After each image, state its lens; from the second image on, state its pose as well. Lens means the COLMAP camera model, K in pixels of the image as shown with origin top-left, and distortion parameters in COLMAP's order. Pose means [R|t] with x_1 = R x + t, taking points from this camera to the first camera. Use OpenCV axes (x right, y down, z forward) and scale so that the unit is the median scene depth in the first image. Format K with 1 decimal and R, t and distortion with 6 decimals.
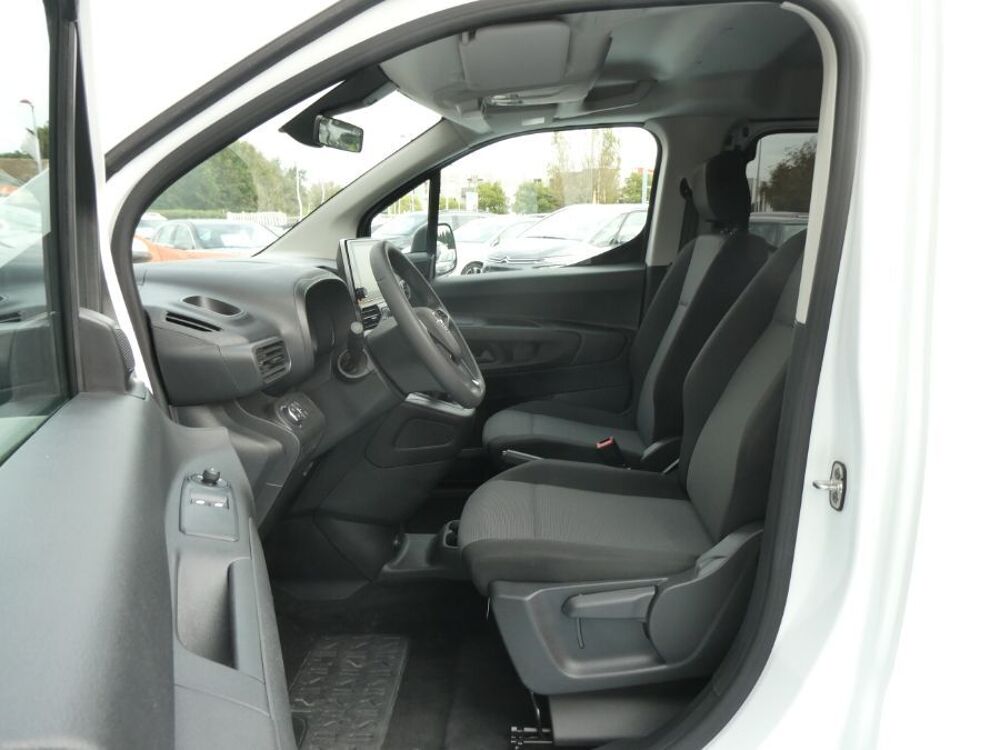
lens RADIAL K [[784.6, 0, 500.0], [0, 784.6, 375.0], [0, 0, 1]] dist [-0.005097, -0.002768]
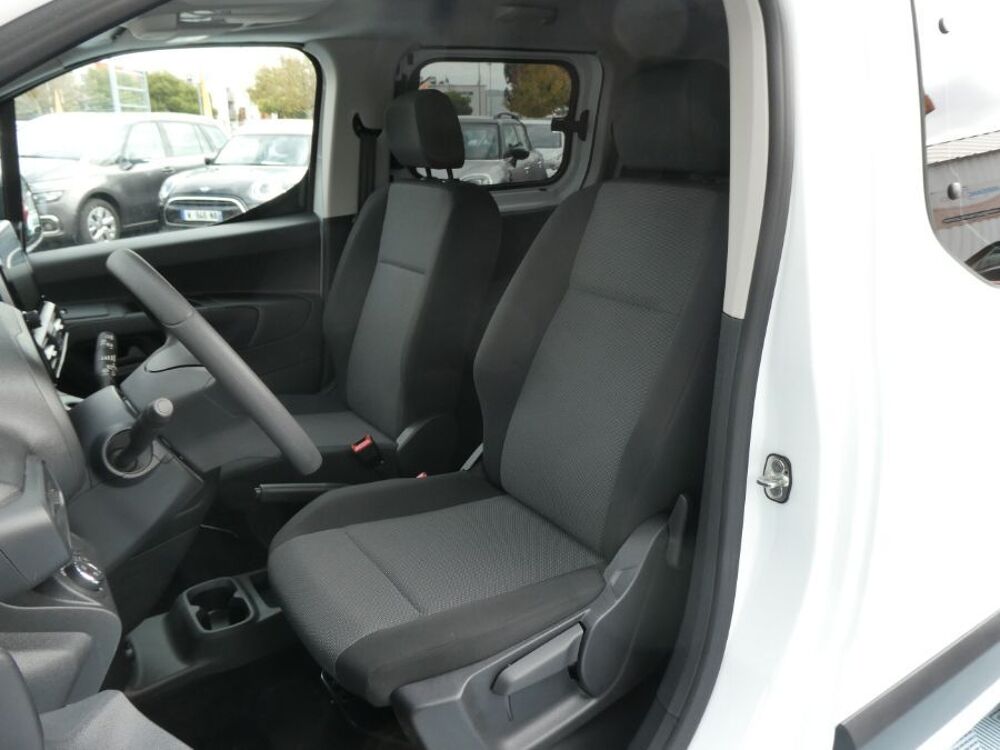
lens RADIAL K [[784.6, 0, 500.0], [0, 784.6, 375.0], [0, 0, 1]] dist [-0.005097, -0.002768]
pose [[0.804290, -0.189315, 0.563274, -0.289814], [0.121005, 0.980211, 0.156665, -0.139565], [-0.581787, -0.057845, 0.811282, 0.320757]]
